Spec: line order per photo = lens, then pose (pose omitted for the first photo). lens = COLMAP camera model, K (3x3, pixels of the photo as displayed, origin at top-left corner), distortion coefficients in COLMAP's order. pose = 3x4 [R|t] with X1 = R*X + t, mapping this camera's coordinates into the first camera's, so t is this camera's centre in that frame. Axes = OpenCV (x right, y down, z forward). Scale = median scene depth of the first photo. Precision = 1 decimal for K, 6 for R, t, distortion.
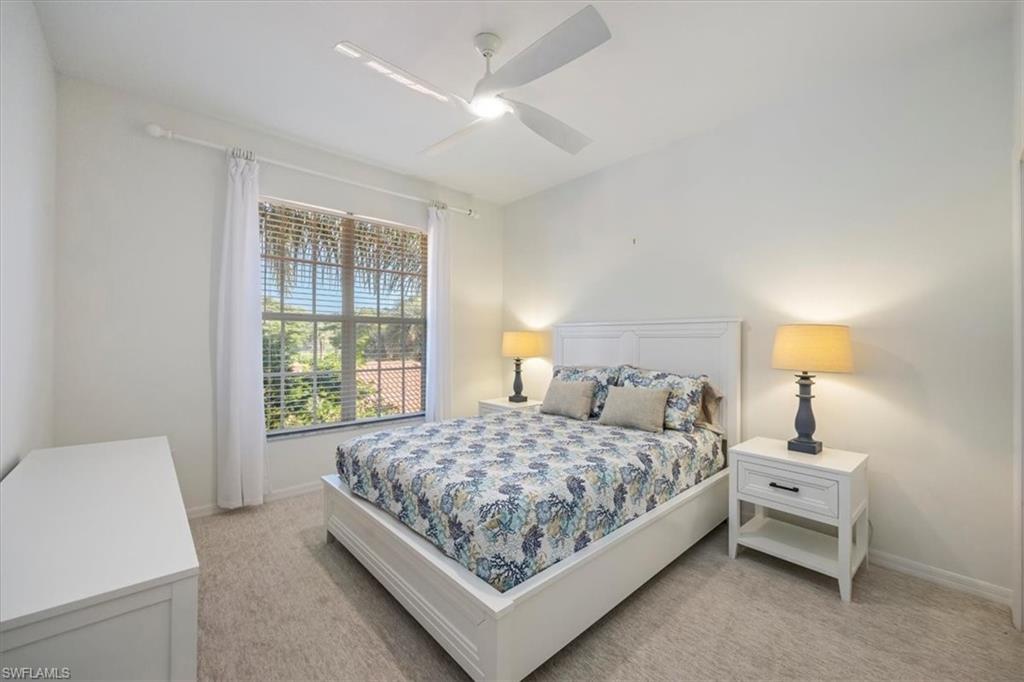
lens RADIAL K [[403.3, 0, 524.6], [0, 403.3, 339.0], [0, 0, 1]] dist [-0.000779, -0.000150]
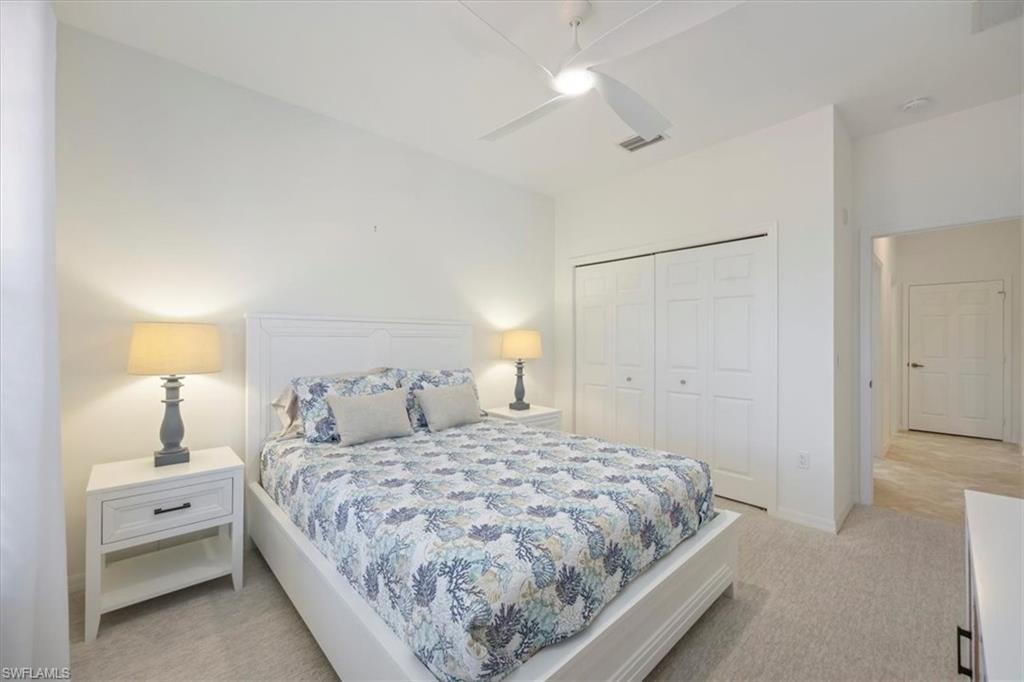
lens RADIAL K [[403.3, 0, 524.6], [0, 403.3, 339.0], [0, 0, 1]] dist [-0.000779, -0.000150]
pose [[-0.006221, 0.001024, 0.999980, -0.210674], [-0.007429, 0.999972, -0.001070, 0.000157], [-0.999953, -0.007436, -0.006214, 0.236859]]
